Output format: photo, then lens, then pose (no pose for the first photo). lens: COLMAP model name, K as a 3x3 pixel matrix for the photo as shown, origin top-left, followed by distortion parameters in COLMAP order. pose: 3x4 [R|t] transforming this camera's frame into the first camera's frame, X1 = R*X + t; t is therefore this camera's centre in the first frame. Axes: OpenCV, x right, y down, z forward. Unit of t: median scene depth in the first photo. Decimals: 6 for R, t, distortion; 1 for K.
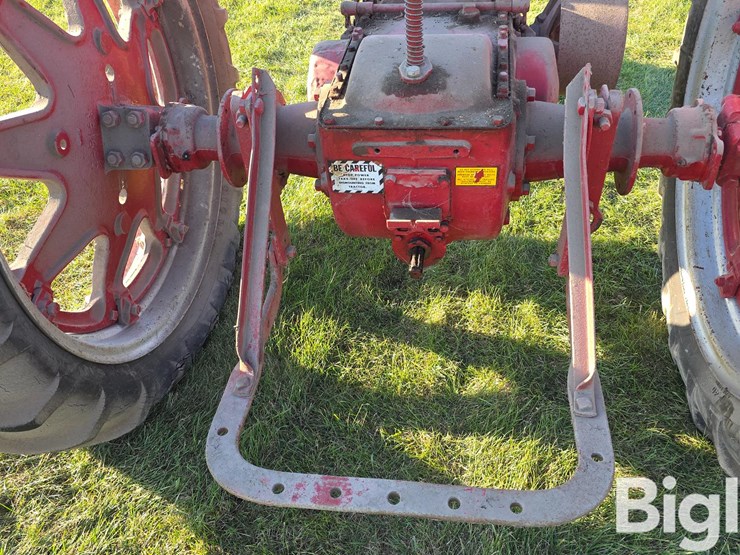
lens RADIAL K [[665.2, 0, 381.0], [0, 665.2, 277.5], [0, 0, 1]] dist [0.073286, -0.110749]
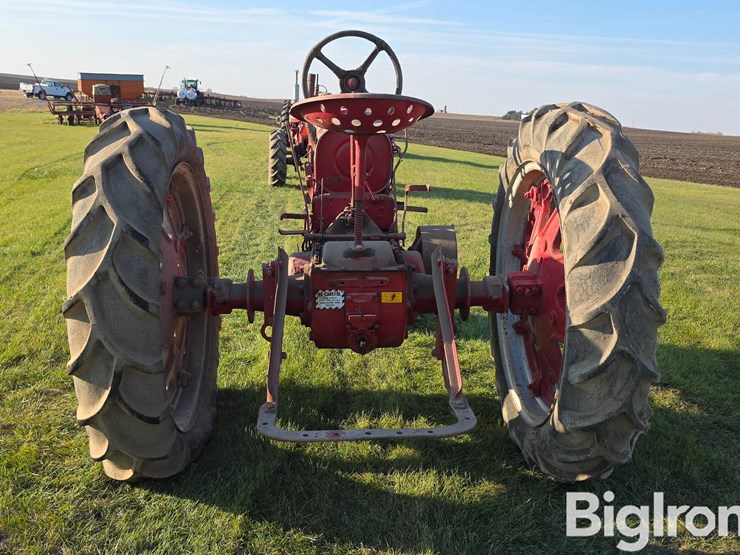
lens RADIAL K [[688.3, 0, 354.6], [0, 688.3, 276.3], [0, 0, 1]] dist [0.098206, -0.139165]
pose [[0.985976, 0.014991, 0.166211, -0.275689], [0.060627, 0.895737, -0.440432, 0.617046], [-0.155484, 0.444332, 0.882266, -0.726178]]
